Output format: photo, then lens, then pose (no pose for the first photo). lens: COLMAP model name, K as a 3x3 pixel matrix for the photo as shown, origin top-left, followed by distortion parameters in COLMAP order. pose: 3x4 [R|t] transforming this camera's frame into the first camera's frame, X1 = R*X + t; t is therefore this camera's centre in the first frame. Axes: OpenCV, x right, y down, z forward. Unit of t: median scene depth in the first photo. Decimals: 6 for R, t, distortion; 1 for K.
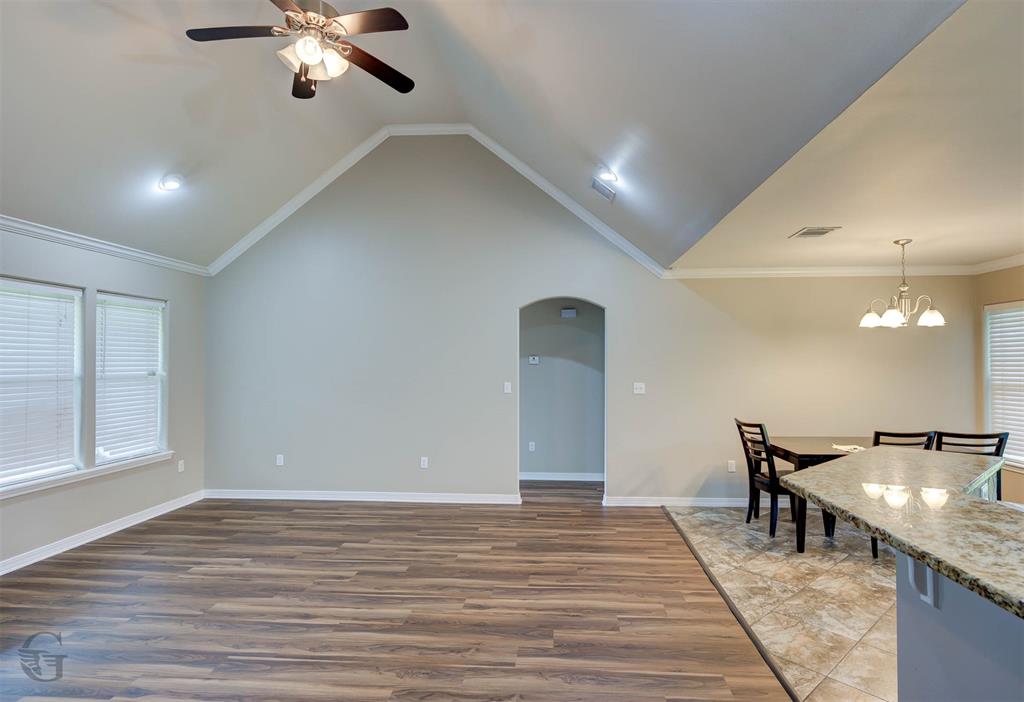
lens RADIAL K [[499.5, 0, 513.5], [0, 499.5, 353.3], [0, 0, 1]] dist [-0.000514, 0.000002]
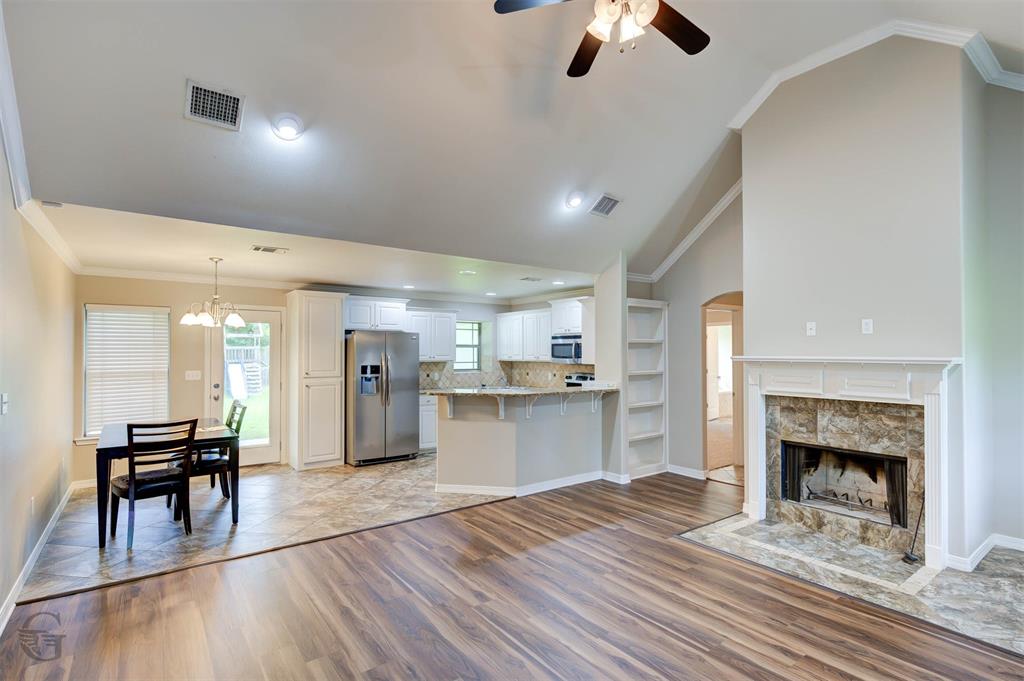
lens RADIAL K [[515.0, 0, 512.0], [0, 515.0, 340.5], [0, 0, 1]] dist [-0.000560, -0.001268]
pose [[-0.650151, 0.019254, 0.759561, -0.995018], [-0.008078, 0.999447, -0.032249, 0.024932], [-0.759762, -0.027103, -0.649636, 1.782381]]
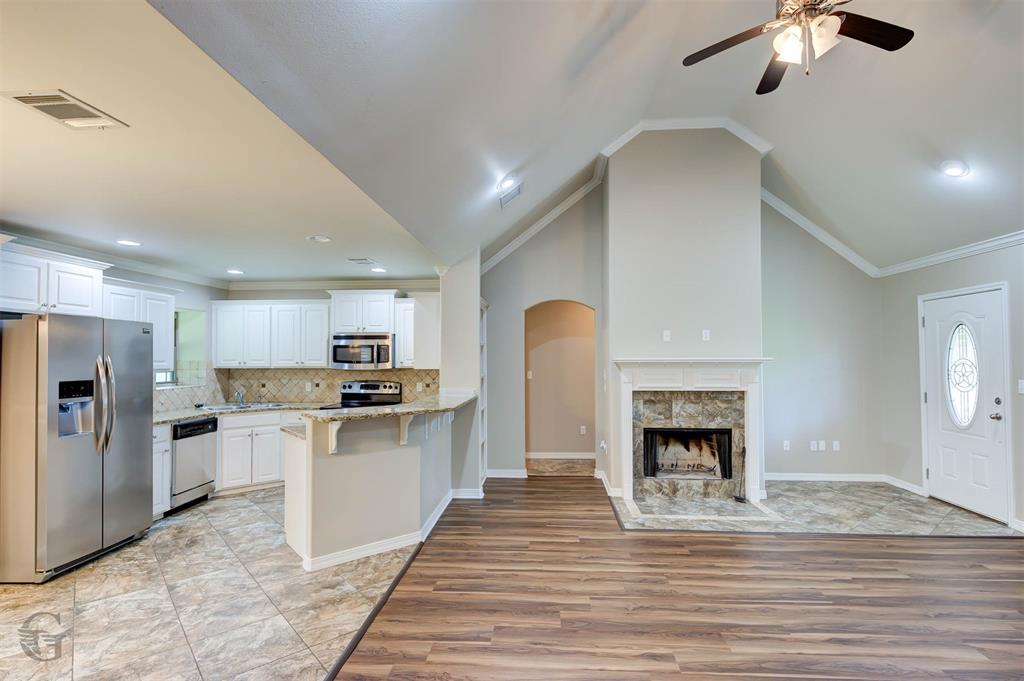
lens RADIAL K [[515.0, 0, 512.0], [0, 515.0, 340.5], [0, 0, 1]] dist [-0.000560, -0.001268]
pose [[-0.999658, 0.004607, -0.025754, 0.197647], [0.005726, 0.999035, -0.043541, 0.031470], [0.025528, -0.043674, -0.998720, 2.007767]]
